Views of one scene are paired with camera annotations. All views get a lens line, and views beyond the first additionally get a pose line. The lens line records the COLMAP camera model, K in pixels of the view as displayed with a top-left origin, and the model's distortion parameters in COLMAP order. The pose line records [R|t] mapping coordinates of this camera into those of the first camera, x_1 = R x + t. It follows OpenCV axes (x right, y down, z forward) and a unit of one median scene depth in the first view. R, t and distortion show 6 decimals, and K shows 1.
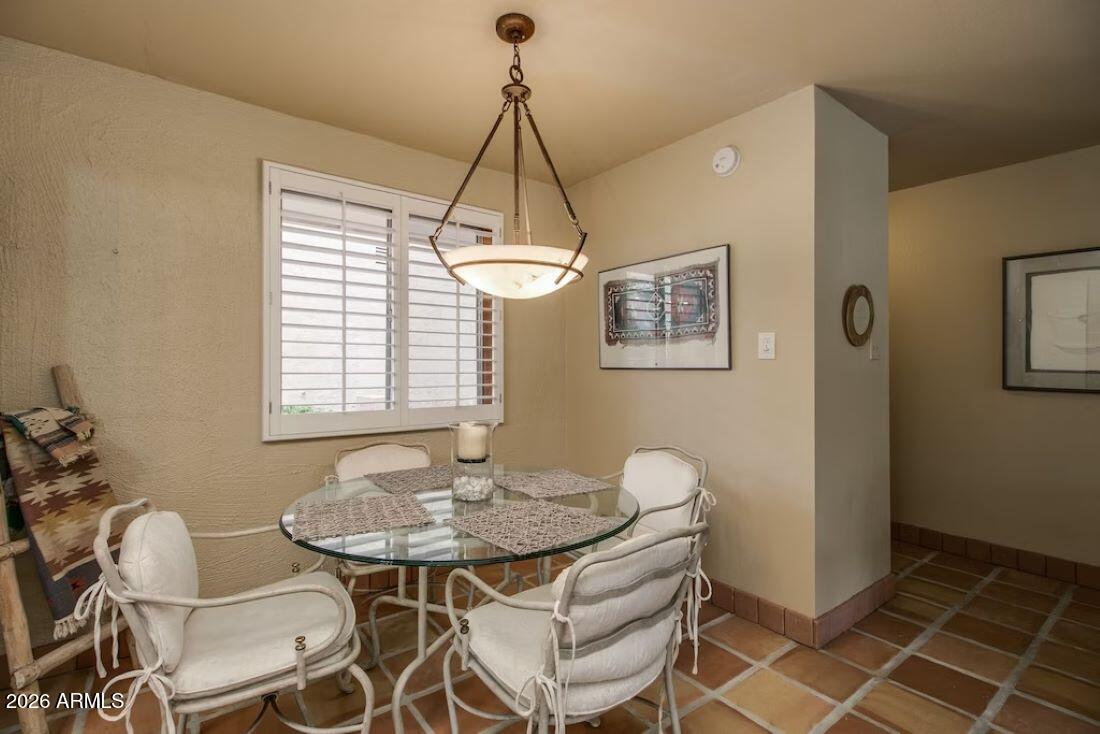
lens RADIAL K [[513.5, 0, 536.2], [0, 513.5, 352.6], [0, 0, 1]] dist [0.017328, -0.009536]
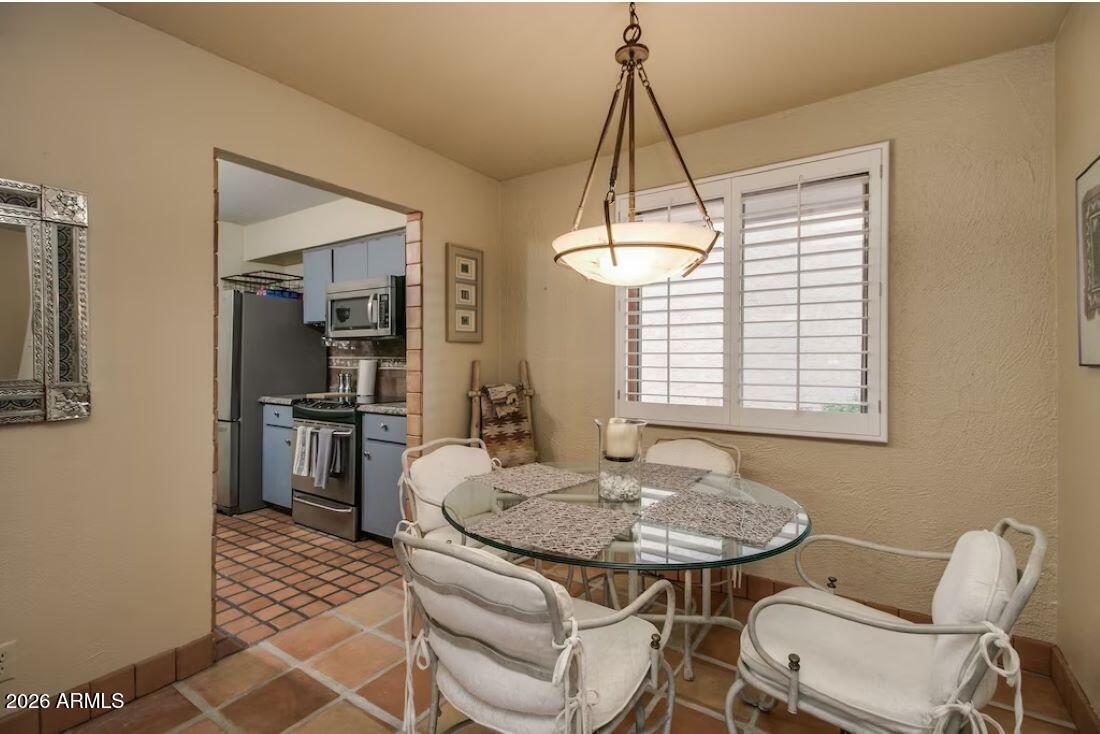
lens RADIAL K [[513.5, 0, 552.7], [0, 513.5, 349.5], [0, 0, 1]] dist [0.017328, -0.009536]
pose [[0.319433, -0.022644, -0.947338, 0.477180], [0.024154, 0.999584, -0.015749, 0.011356], [0.947301, -0.017851, 0.319847, 0.361763]]
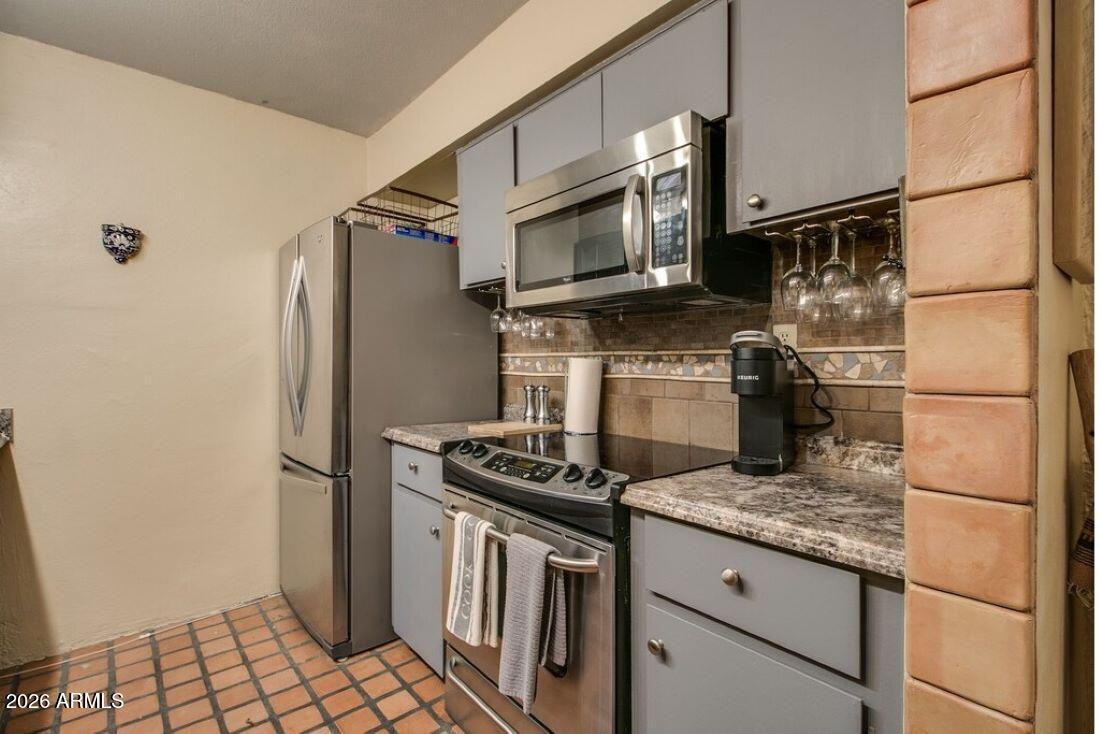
lens RADIAL K [[513.5, 0, 542.7], [0, 513.5, 372.0], [0, 0, 1]] dist [0.017328, -0.009536]
pose [[0.055413, 0.007663, -0.998434, -0.361845], [0.021469, 0.999730, 0.008865, 0.016858], [0.998233, -0.021926, 0.055233, 0.239024]]
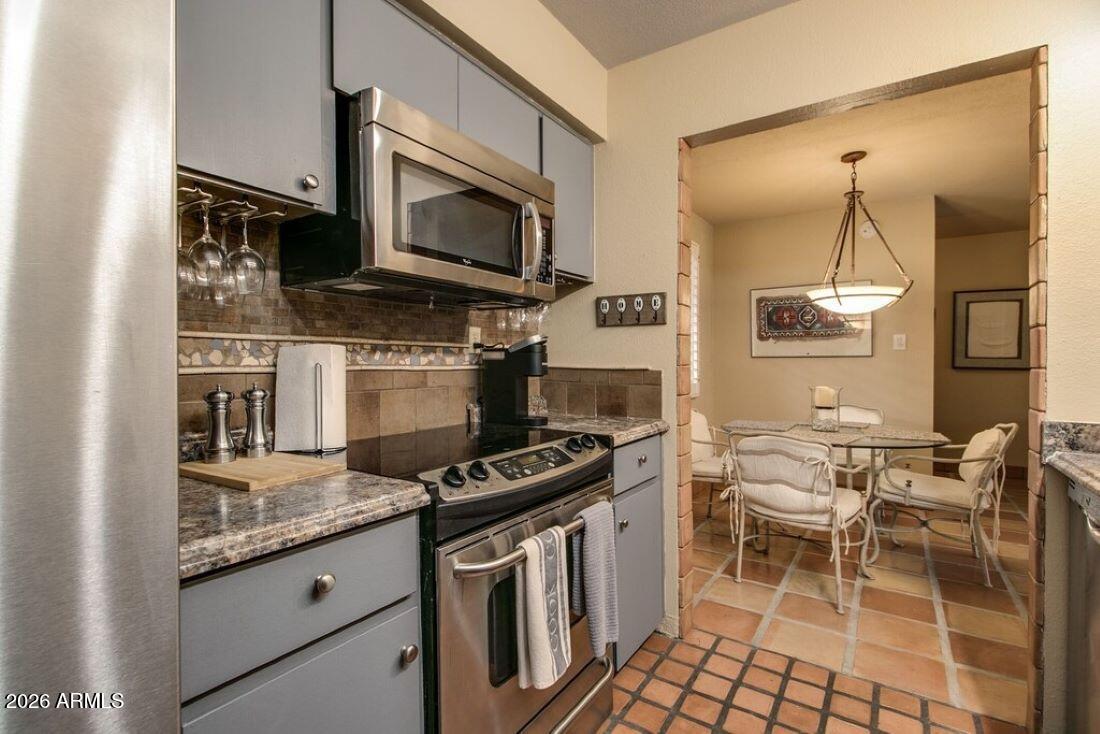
lens RADIAL K [[513.5, 0, 538.5], [0, 513.5, 357.8], [0, 0, 1]] dist [0.017328, -0.009536]
pose [[0.948437, -0.001318, 0.316963, -0.995100], [-0.006000, 0.999738, 0.022109, 0.006010], [-0.316909, -0.022871, 0.948180, -0.197612]]
